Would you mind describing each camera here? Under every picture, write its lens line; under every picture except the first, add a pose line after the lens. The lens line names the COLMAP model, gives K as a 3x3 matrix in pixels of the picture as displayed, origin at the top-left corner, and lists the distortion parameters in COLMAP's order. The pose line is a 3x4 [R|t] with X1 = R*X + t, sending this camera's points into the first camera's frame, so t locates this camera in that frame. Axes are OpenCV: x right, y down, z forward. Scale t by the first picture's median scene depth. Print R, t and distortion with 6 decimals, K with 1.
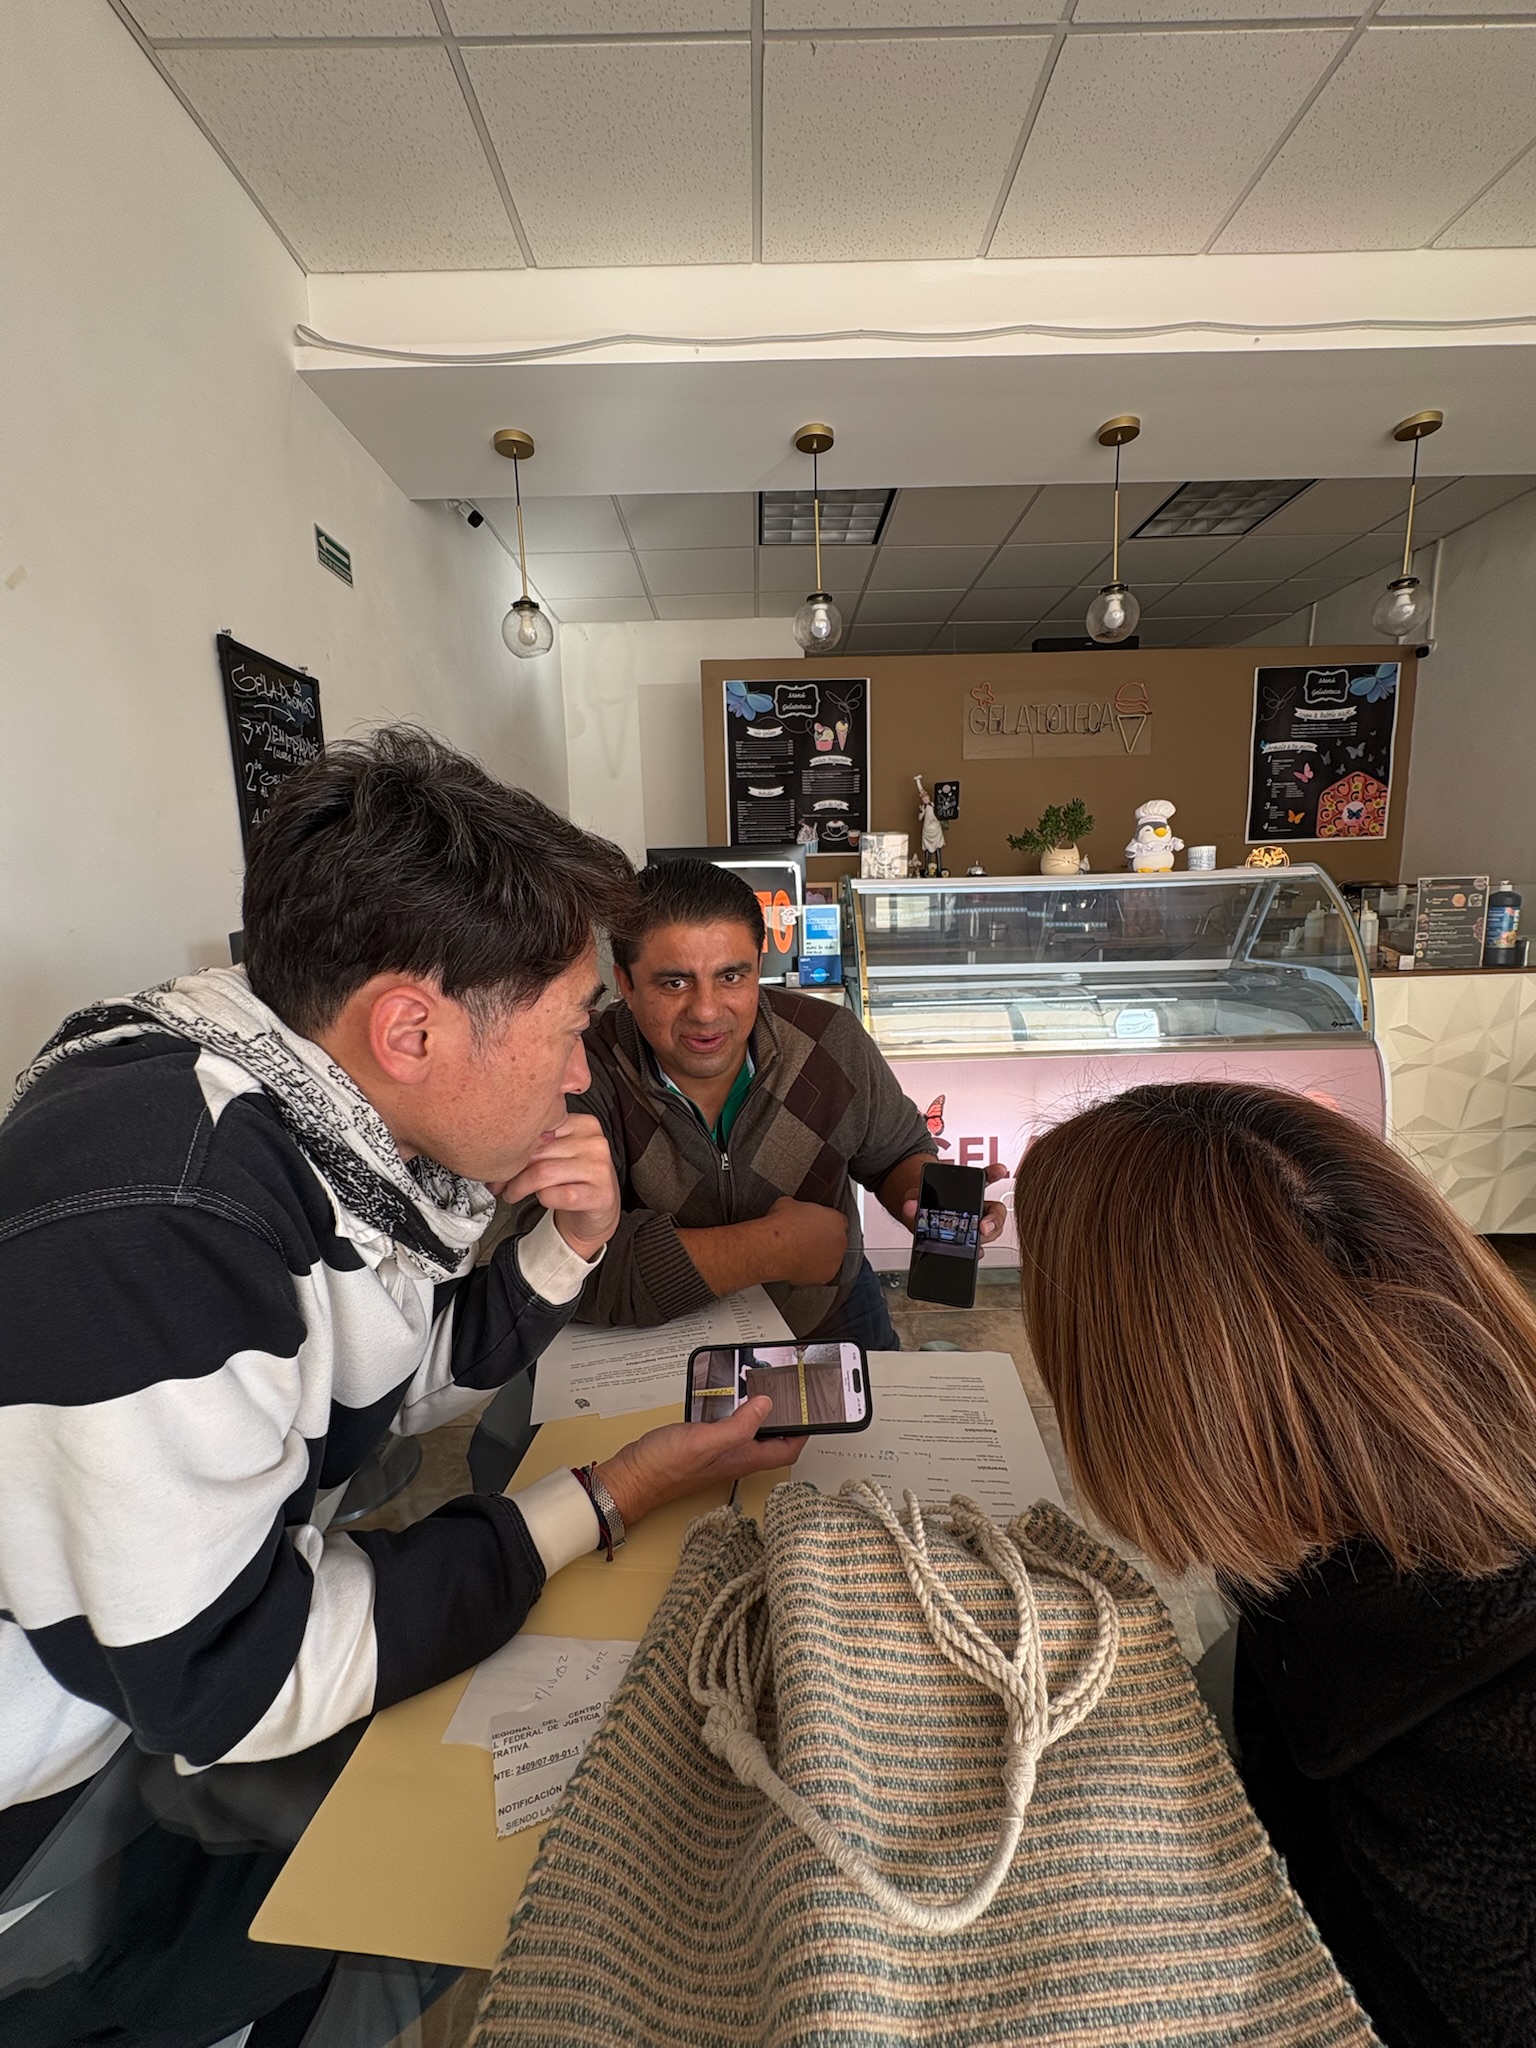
lens RADIAL K [[814.3, 0, 768.0], [0, 814.3, 1024.0], [0, 0, 1]] dist [0.000620, -0.000089]
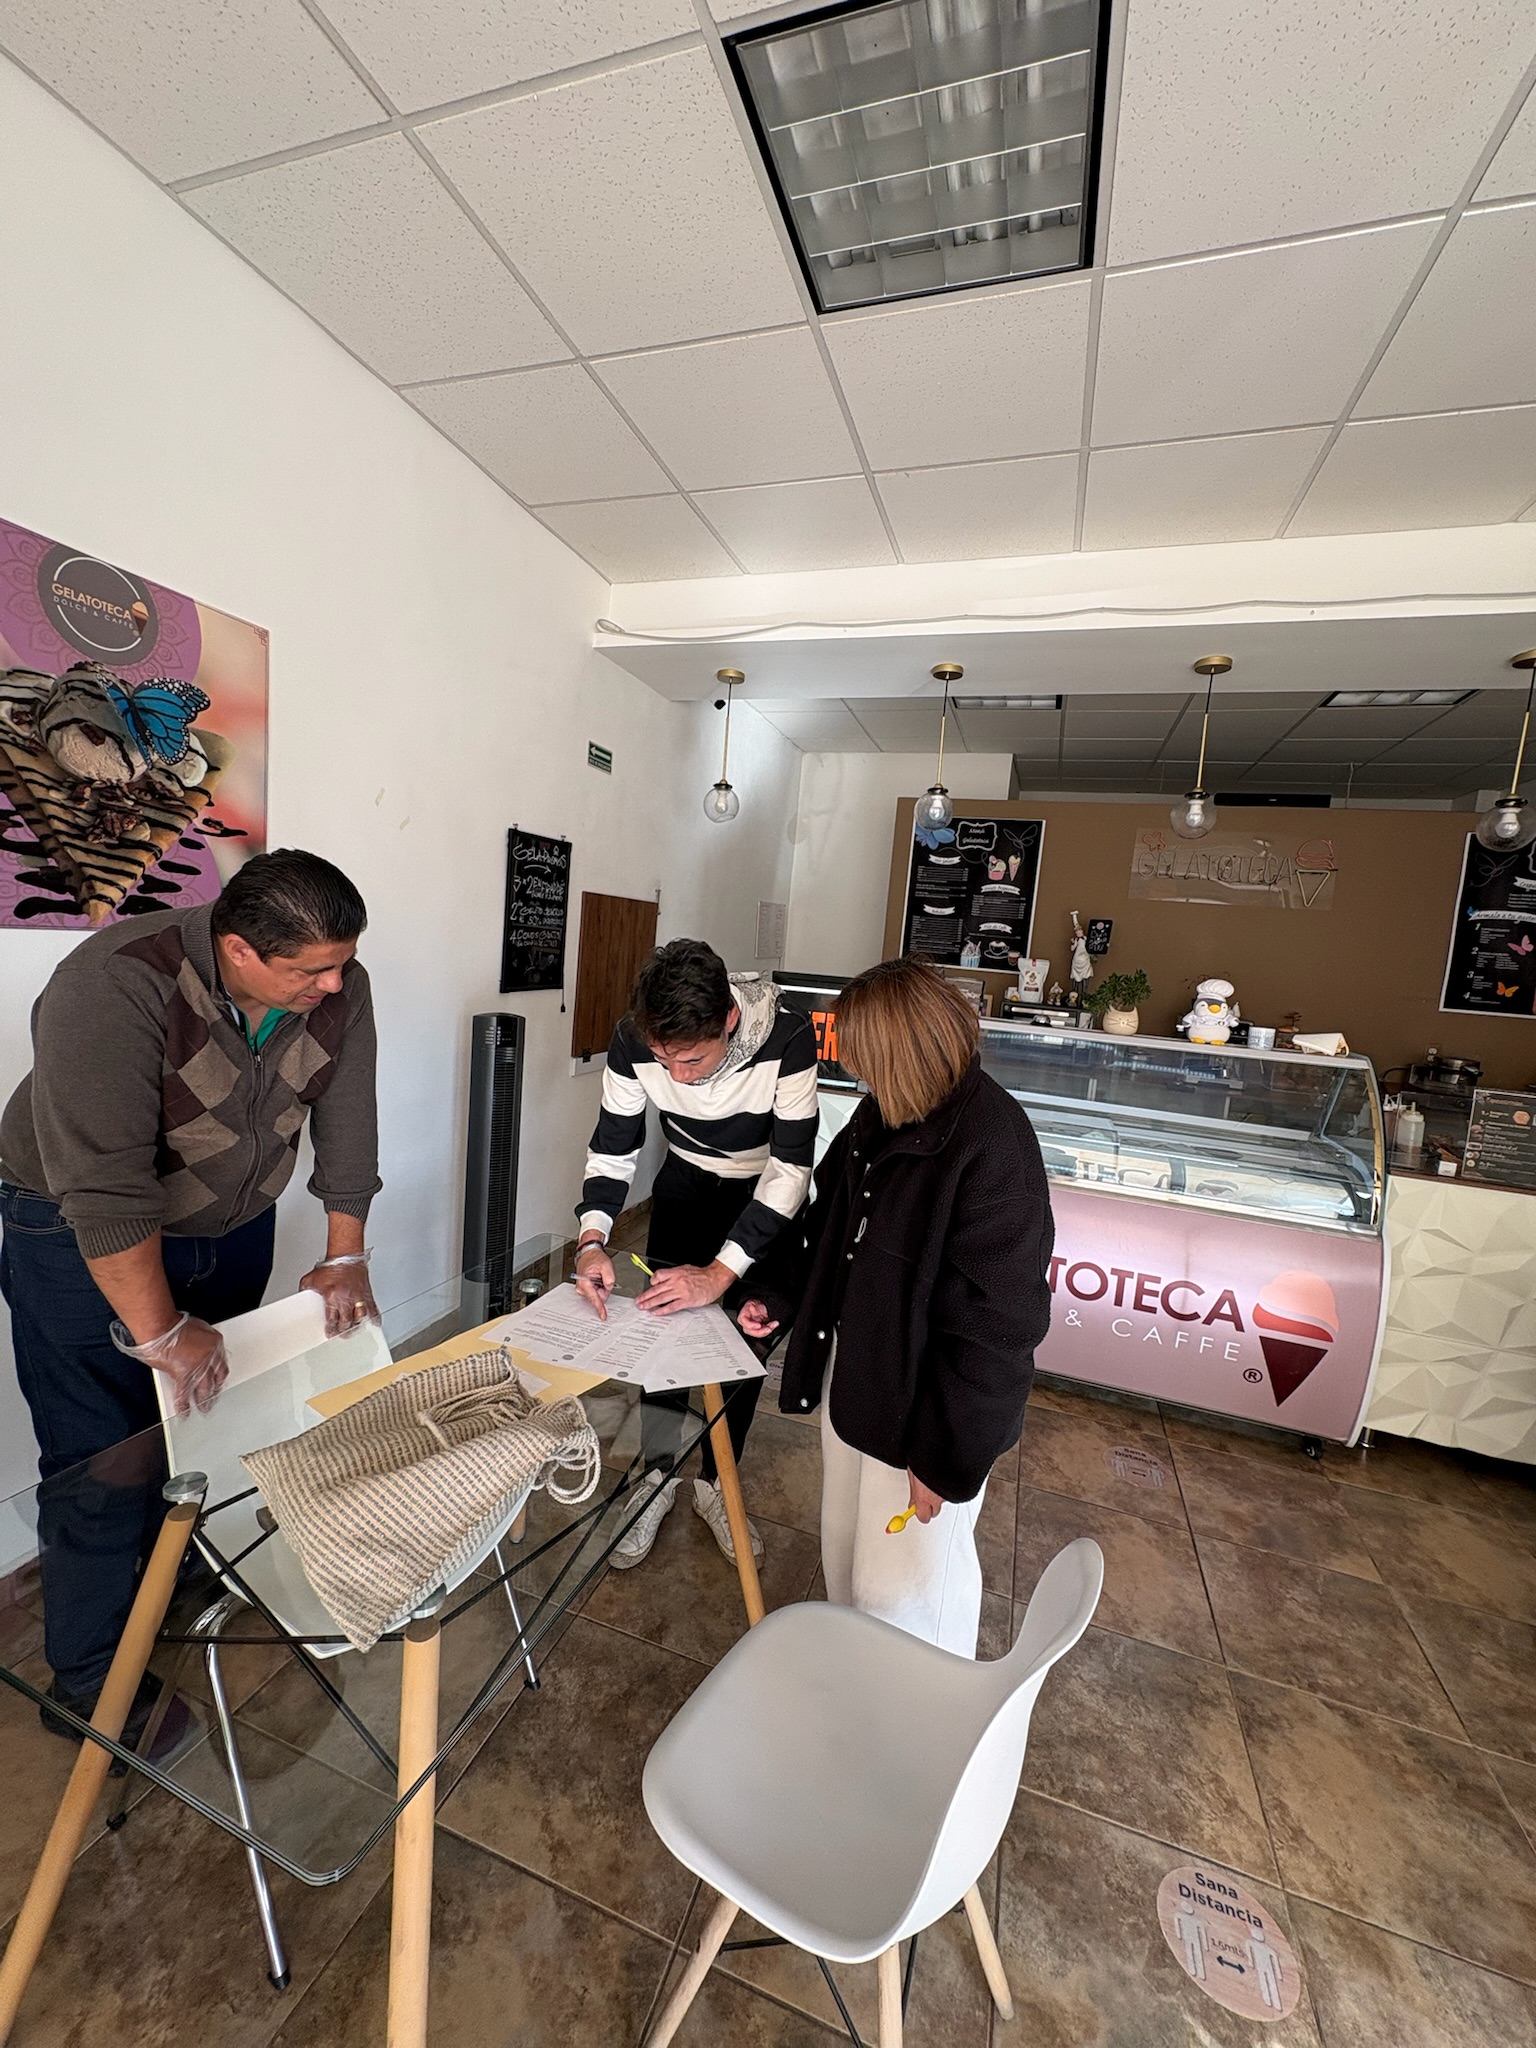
lens RADIAL K [[814.3, 0, 768.0], [0, 814.3, 1024.0], [0, 0, 1]] dist [0.000620, -0.000089]
pose [[0.935630, 0.140291, -0.323905, 0.261829], [-0.160665, 0.986319, -0.036898, -0.072457], [0.314297, 0.086563, 0.945370, -0.232216]]
